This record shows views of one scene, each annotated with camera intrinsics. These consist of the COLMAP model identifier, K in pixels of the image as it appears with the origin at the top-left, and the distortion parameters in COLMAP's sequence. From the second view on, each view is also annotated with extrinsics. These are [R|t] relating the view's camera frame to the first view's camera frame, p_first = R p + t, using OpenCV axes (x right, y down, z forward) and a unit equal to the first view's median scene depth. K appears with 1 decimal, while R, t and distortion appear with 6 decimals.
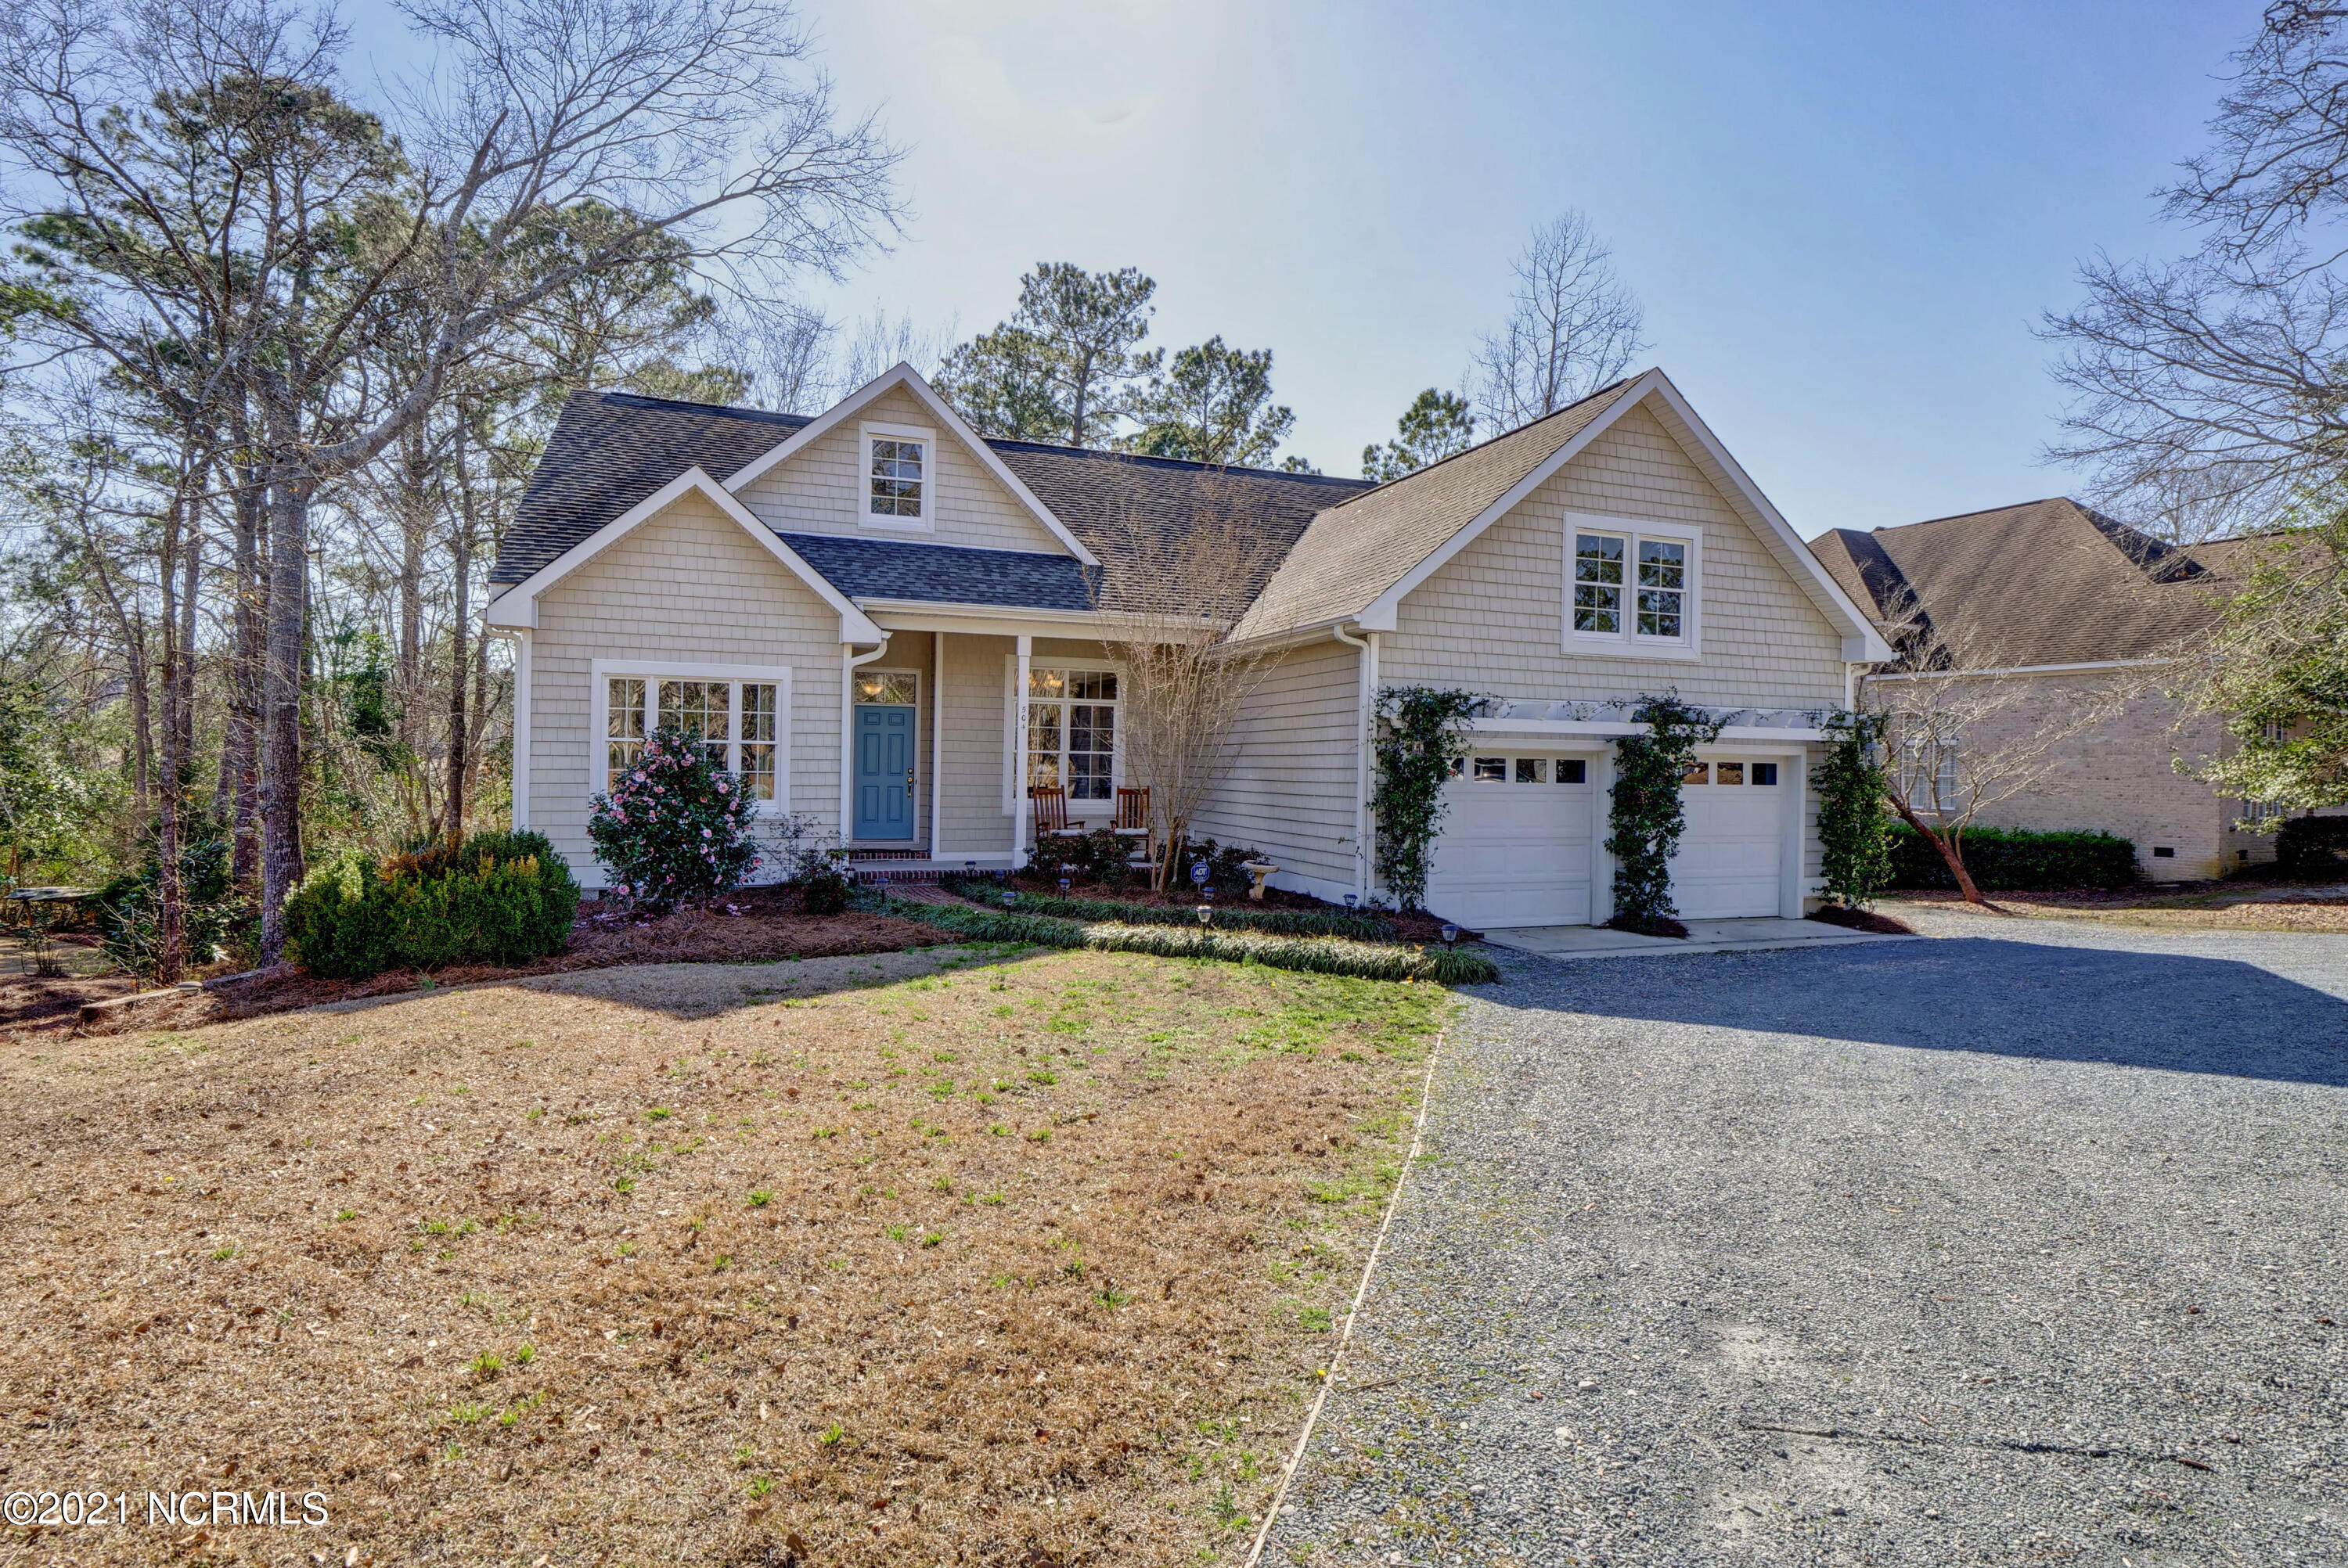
lens RADIAL K [[1185.4, 0, 1176.5], [0, 1185.4, 767.8], [0, 0, 1]] dist [-0.000396, -0.000084]
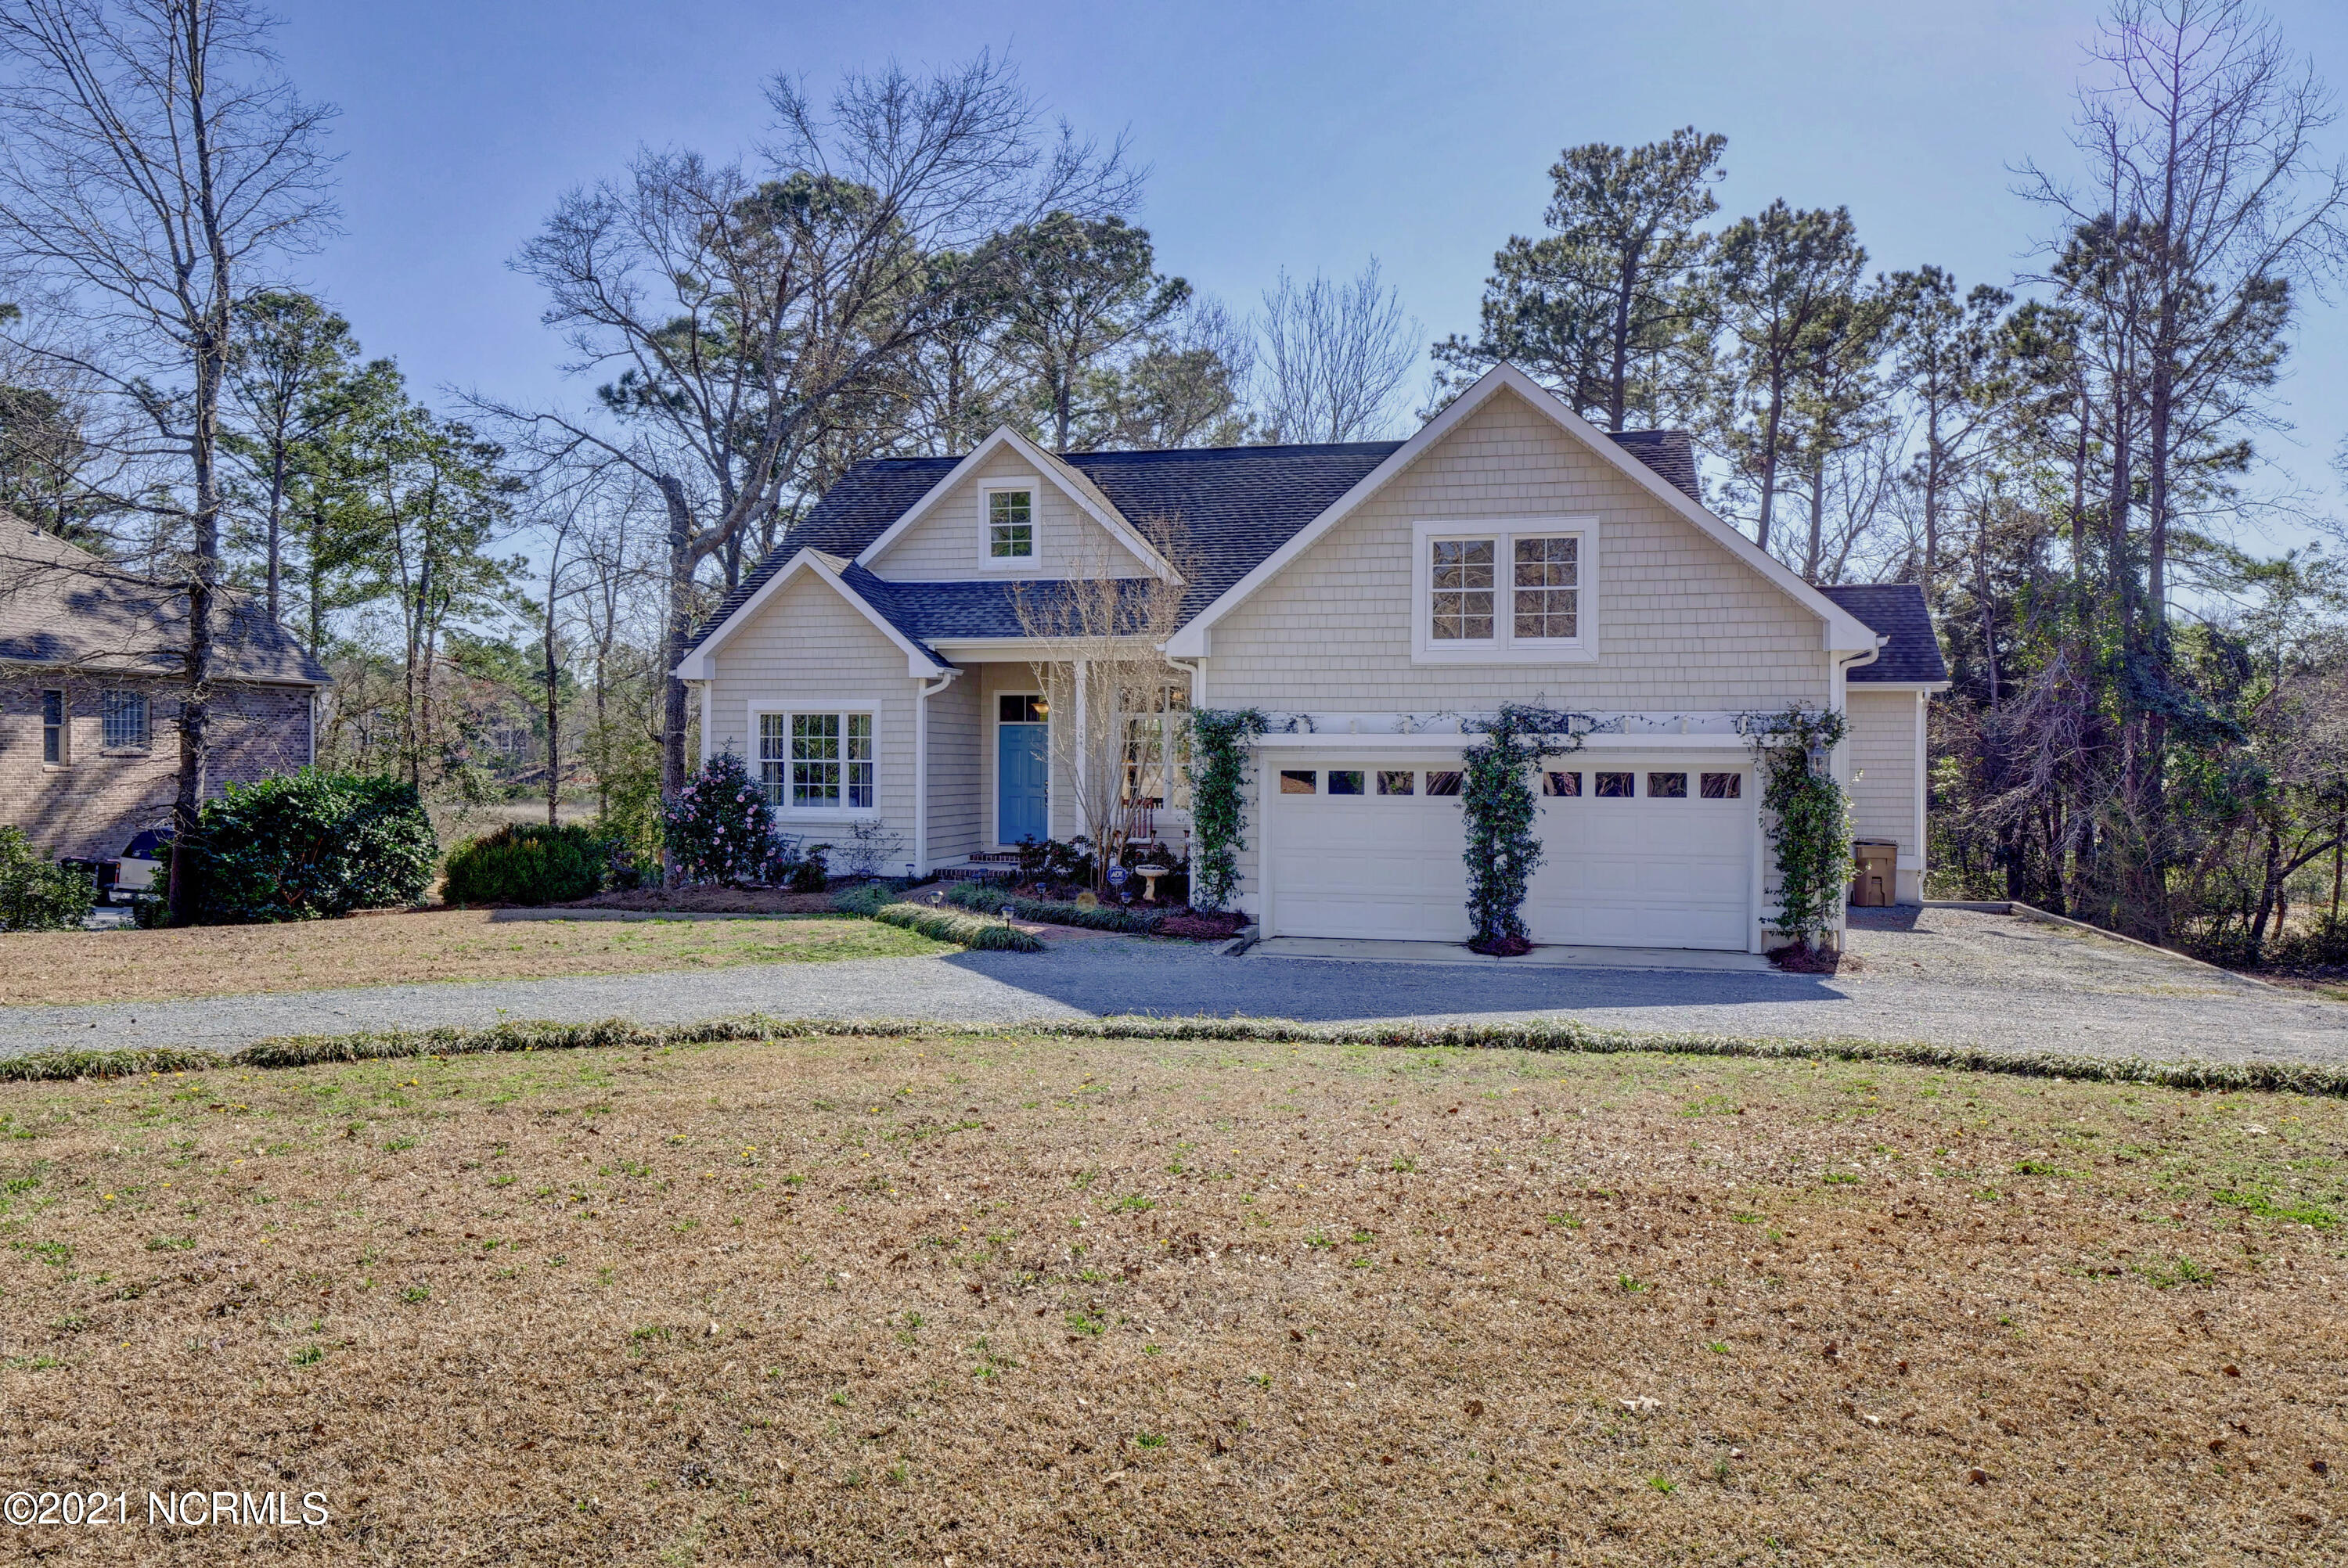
lens RADIAL K [[1627.2, 0, 1174.0], [0, 1627.2, 788.6], [0, 0, 1]] dist [-0.012417, -0.000831]
pose [[0.825990, -0.000640, -0.563684, 0.887132], [0.007862, 0.999915, 0.010384, -0.007888], [0.563630, -0.013009, 0.825925, -0.227179]]
